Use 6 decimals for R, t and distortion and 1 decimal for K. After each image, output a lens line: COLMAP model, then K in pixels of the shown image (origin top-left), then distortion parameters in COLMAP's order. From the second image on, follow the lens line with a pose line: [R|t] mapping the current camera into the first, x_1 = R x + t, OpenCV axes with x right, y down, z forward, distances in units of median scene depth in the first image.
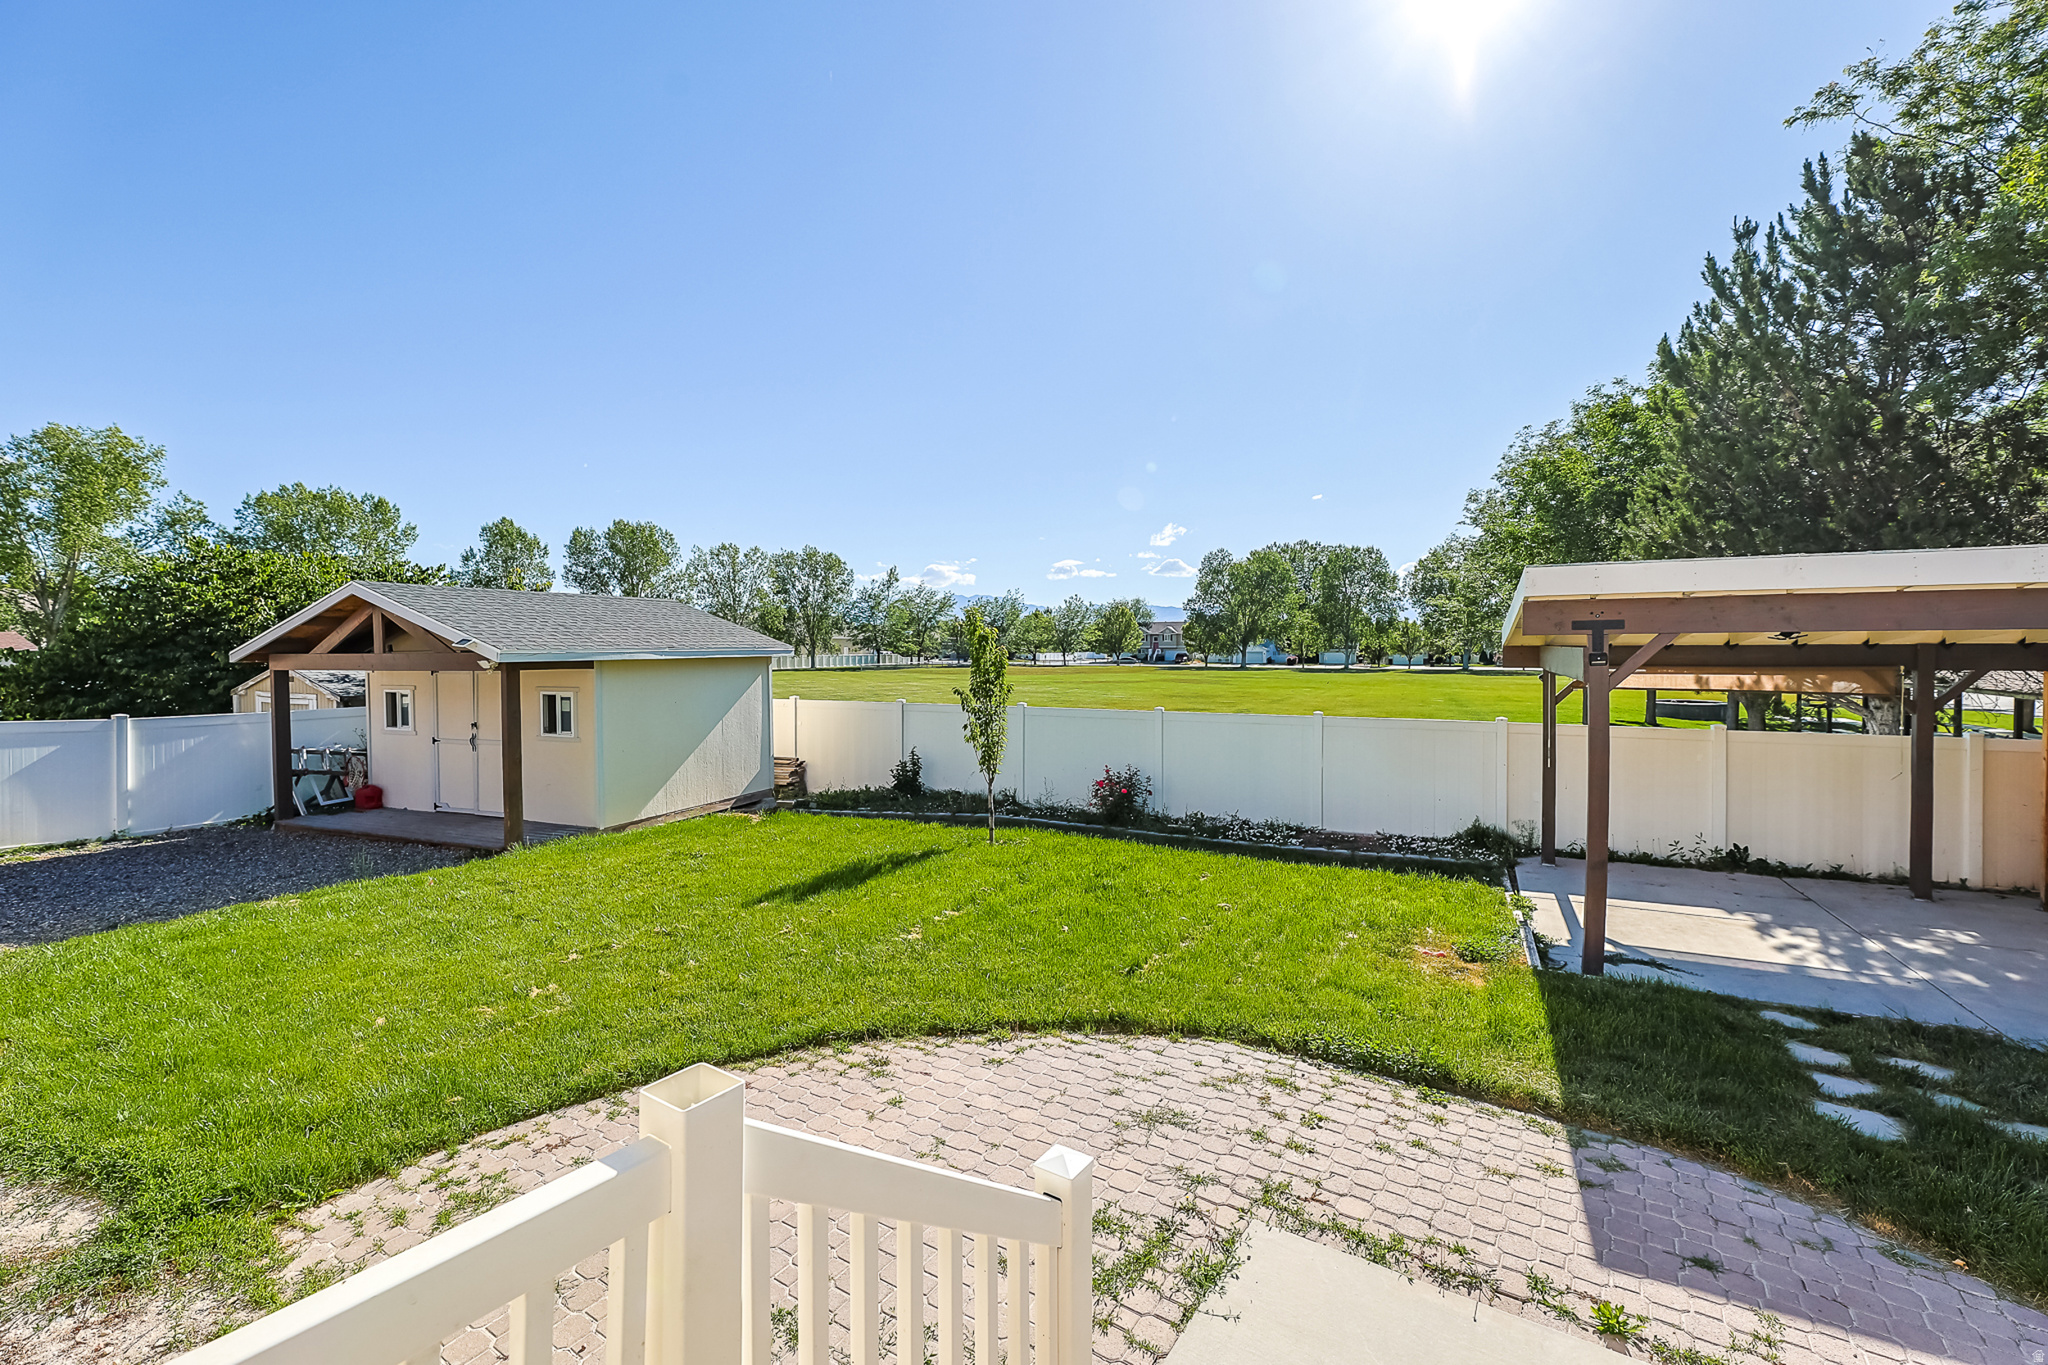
lens RADIAL K [[836.7, 0, 1023.8], [0, 836.7, 653.0], [0, 0, 1]] dist [0.000461, 0.000061]
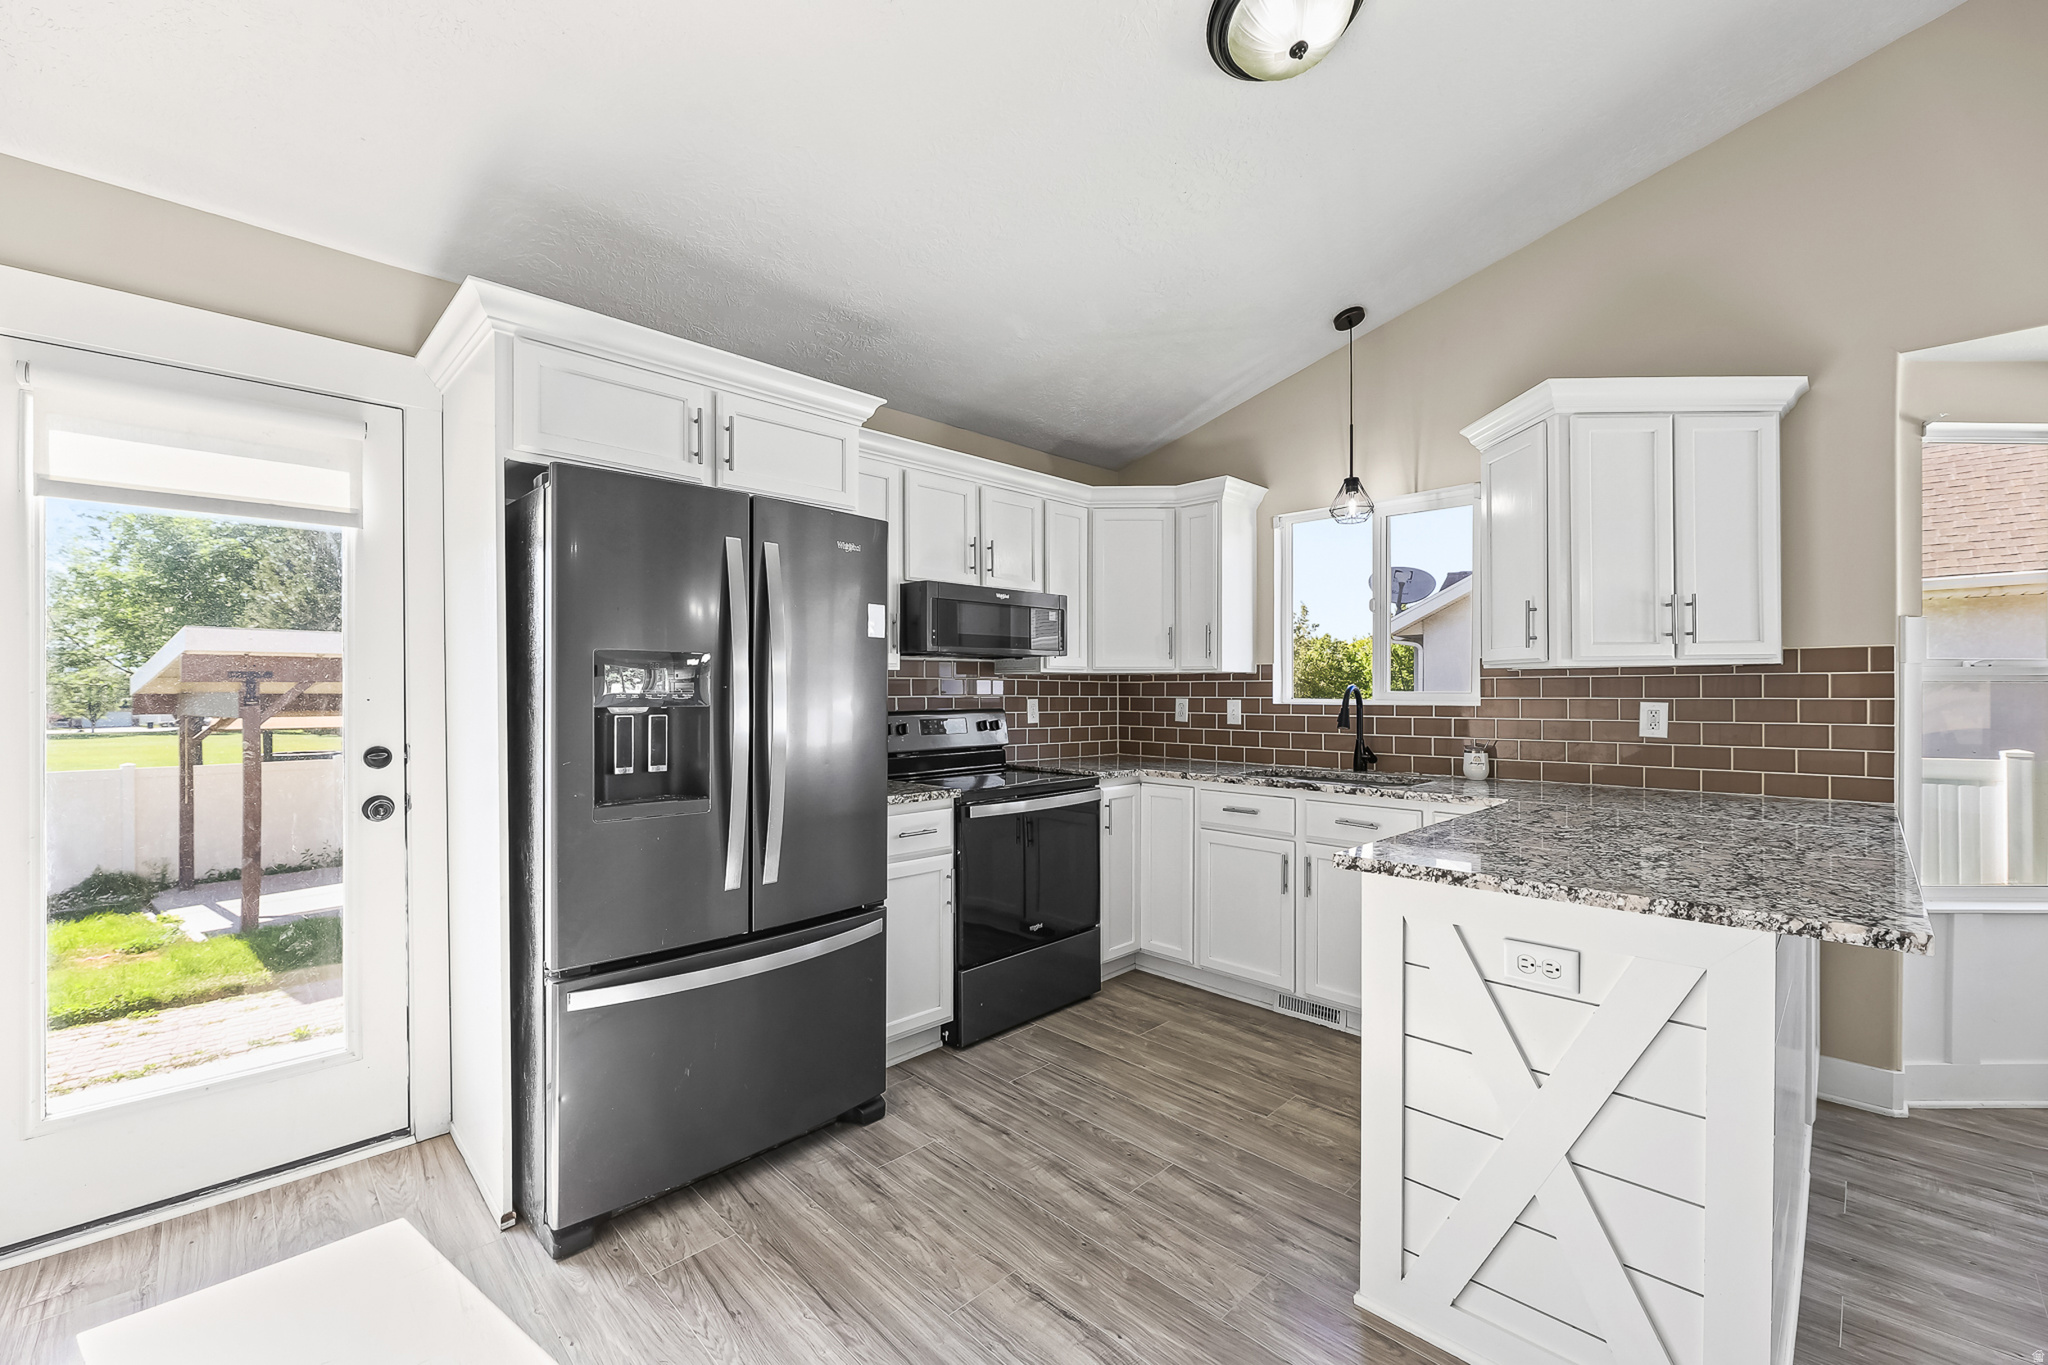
lens RADIAL K [[815.4, 0, 1023.5], [0, 815.4, 704.0], [0, 0, 1]] dist [-0.000257, -0.000141]
pose [[0.170214, 0.000965, 0.985407, -0.293813], [0.010835, 0.999937, -0.002851, 0.023554], [-0.985348, 0.011162, 0.170193, -0.327286]]
